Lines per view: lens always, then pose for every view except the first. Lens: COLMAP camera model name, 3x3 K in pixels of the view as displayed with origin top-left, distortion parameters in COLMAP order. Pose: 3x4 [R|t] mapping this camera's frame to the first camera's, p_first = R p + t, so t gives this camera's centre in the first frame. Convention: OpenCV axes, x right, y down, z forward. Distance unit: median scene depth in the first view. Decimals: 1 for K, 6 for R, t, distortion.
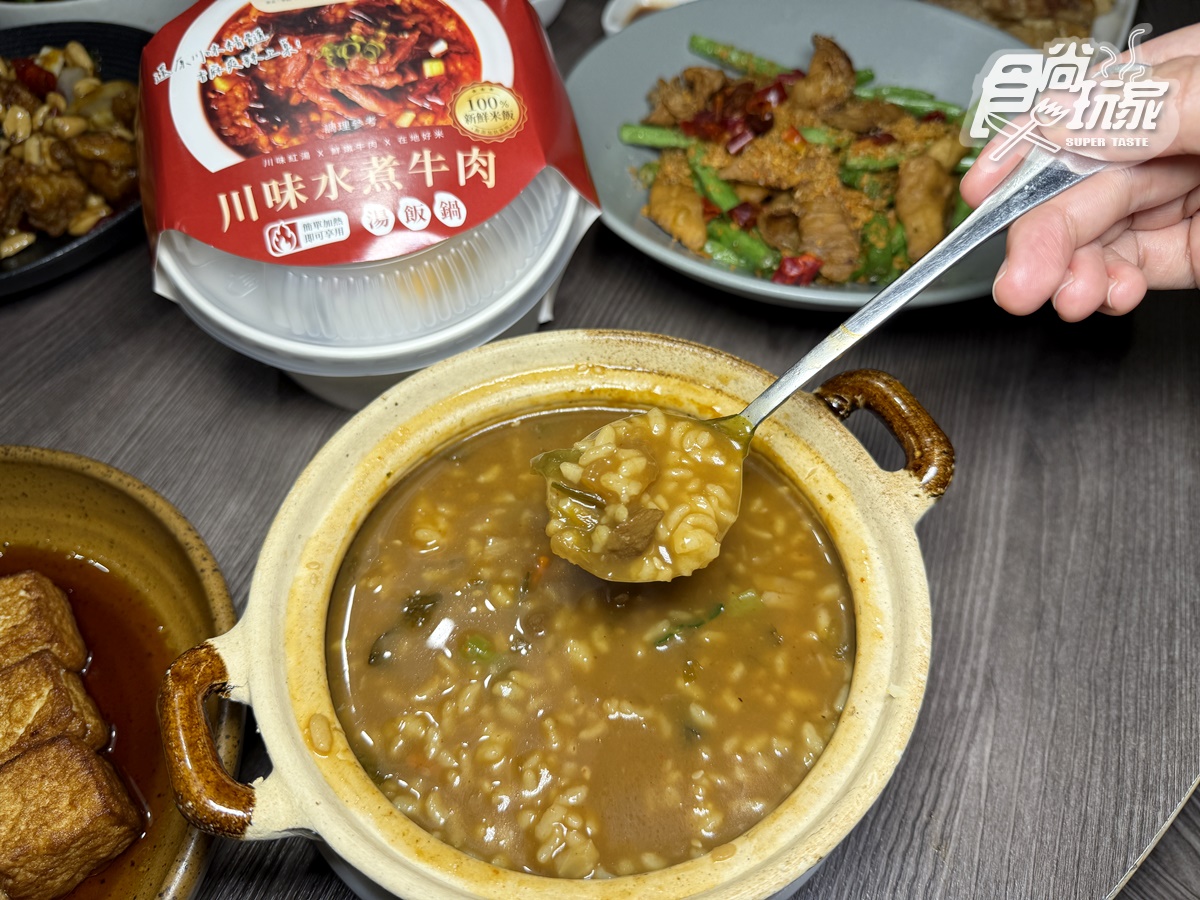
lens RADIAL K [[835.2, 0, 599.2], [0, 835.2, 451.1], [0, 0, 1]] dist [-0.051522, 0.018249]
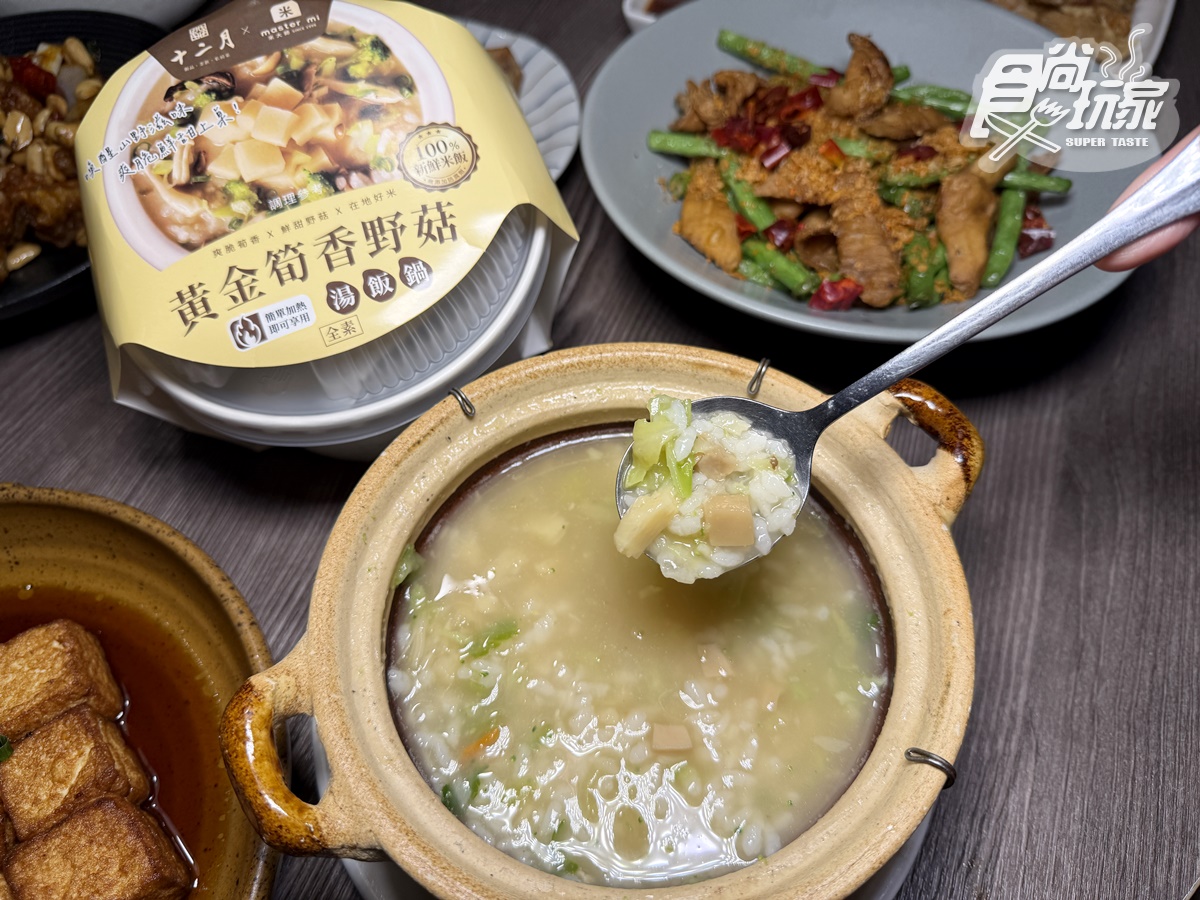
lens RADIAL K [[835.2, 0, 595.9], [0, 835.2, 446.6], [0, 0, 1]] dist [-0.051522, 0.018249]
pose [[0.999988, -0.004111, 0.002776, -0.048823], [0.003933, 0.998103, 0.061442, -0.108690], [-0.003023, -0.061430, 0.998107, 0.023037]]
